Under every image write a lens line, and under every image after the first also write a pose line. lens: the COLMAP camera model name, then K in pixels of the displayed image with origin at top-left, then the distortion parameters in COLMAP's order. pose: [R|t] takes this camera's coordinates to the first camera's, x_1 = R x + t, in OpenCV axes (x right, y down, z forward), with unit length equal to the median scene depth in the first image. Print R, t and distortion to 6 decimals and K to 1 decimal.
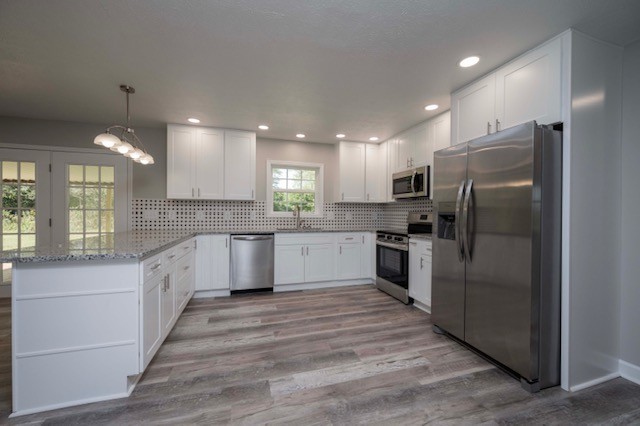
lens RADIAL K [[252.6, 0, 319.0], [0, 252.6, 212.9], [0, 0, 1]] dist [0.000519, 0.000186]
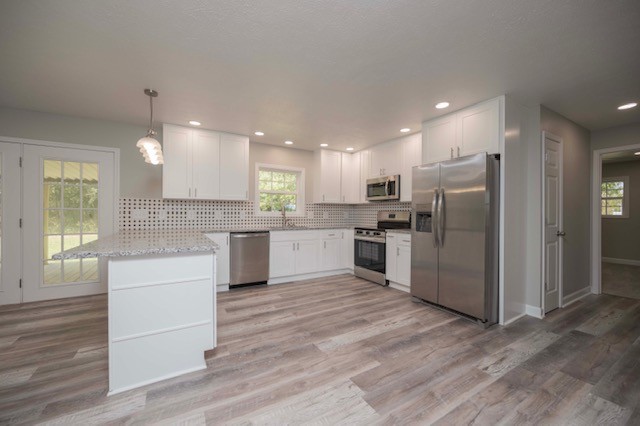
lens RADIAL K [[252.6, 0, 318.3], [0, 252.6, 214.6], [0, 0, 1]] dist [0.000519, 0.000186]
pose [[0.971635, -0.001717, 0.236478, -0.266440], [-0.000058, 0.999972, 0.007501, 0.001209], [-0.236484, -0.007302, 0.971608, -0.133624]]
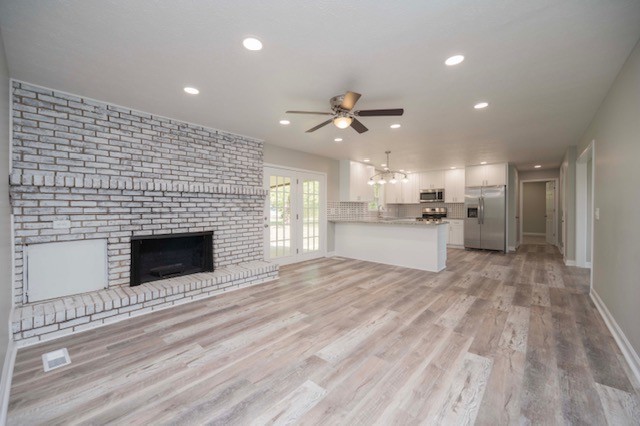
lens RADIAL K [[252.6, 0, 318.3], [0, 252.6, 211.6], [0, 0, 1]] dist [0.000519, 0.000186]
pose [[0.854927, -0.014521, 0.518544, -1.908892], [0.006371, 0.999827, 0.017496, -0.023258], [-0.518709, -0.011654, 0.854872, -0.449549]]
